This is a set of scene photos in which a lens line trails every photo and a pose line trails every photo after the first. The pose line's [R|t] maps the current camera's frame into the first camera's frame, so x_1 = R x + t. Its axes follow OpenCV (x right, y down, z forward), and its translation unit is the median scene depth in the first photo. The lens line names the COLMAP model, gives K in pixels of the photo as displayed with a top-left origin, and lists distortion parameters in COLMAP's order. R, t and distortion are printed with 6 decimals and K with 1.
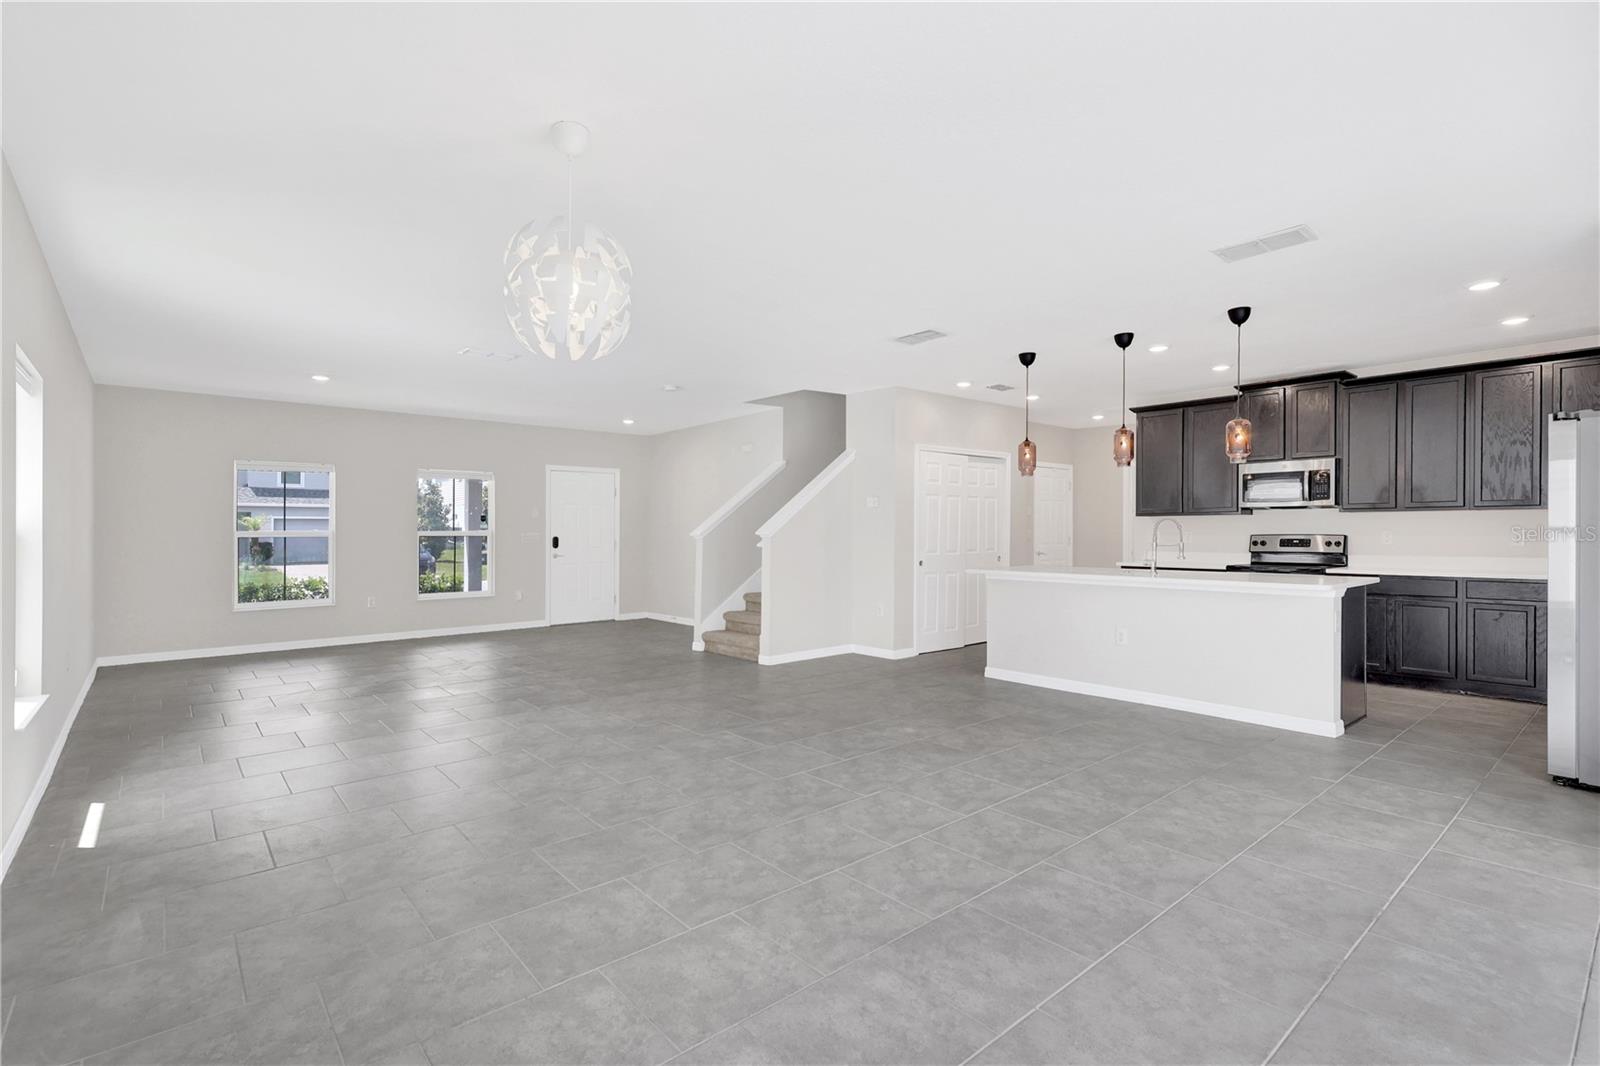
lens RADIAL K [[751.6, 0, 813.6], [0, 751.6, 539.5], [0, 0, 1]] dist [0.004029, 0.002256]
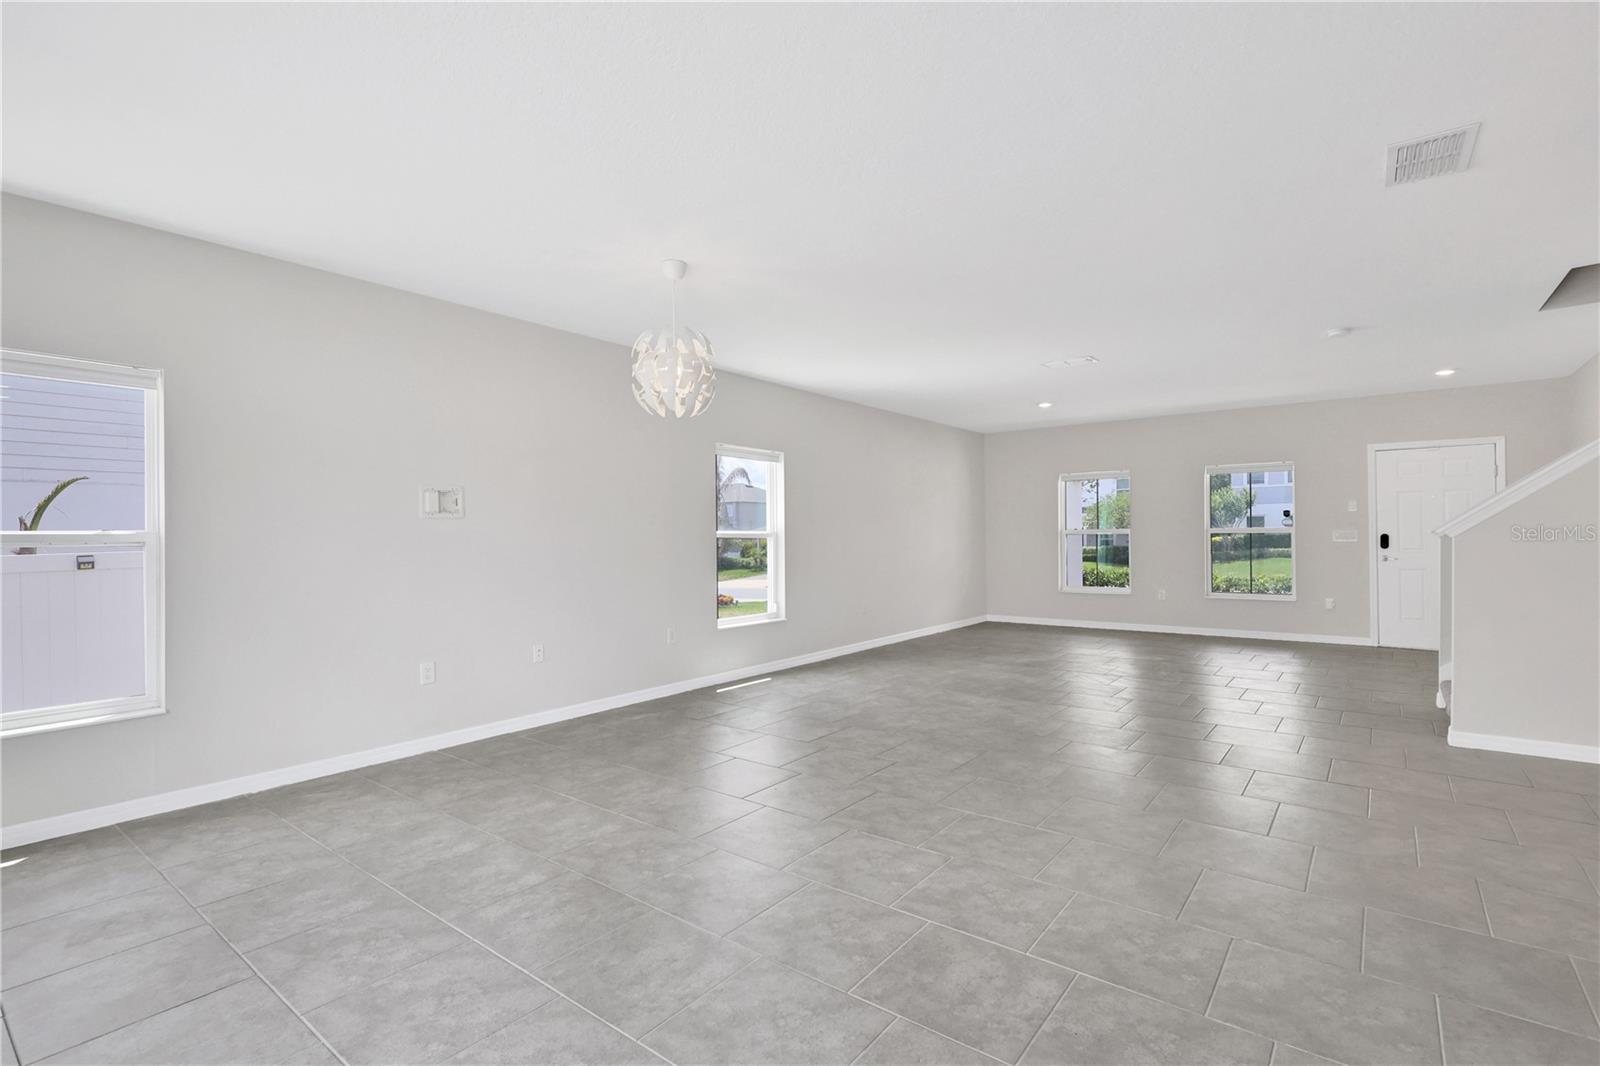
lens RADIAL K [[751.6, 0, 814.8], [0, 751.6, 533.6], [0, 0, 1]] dist [0.004029, 0.002256]
pose [[0.194699, 0.000873, -0.980863, 0.822036], [-0.001857, 0.999998, 0.000521, -0.009448], [0.980861, 0.001720, 0.194700, 0.681706]]
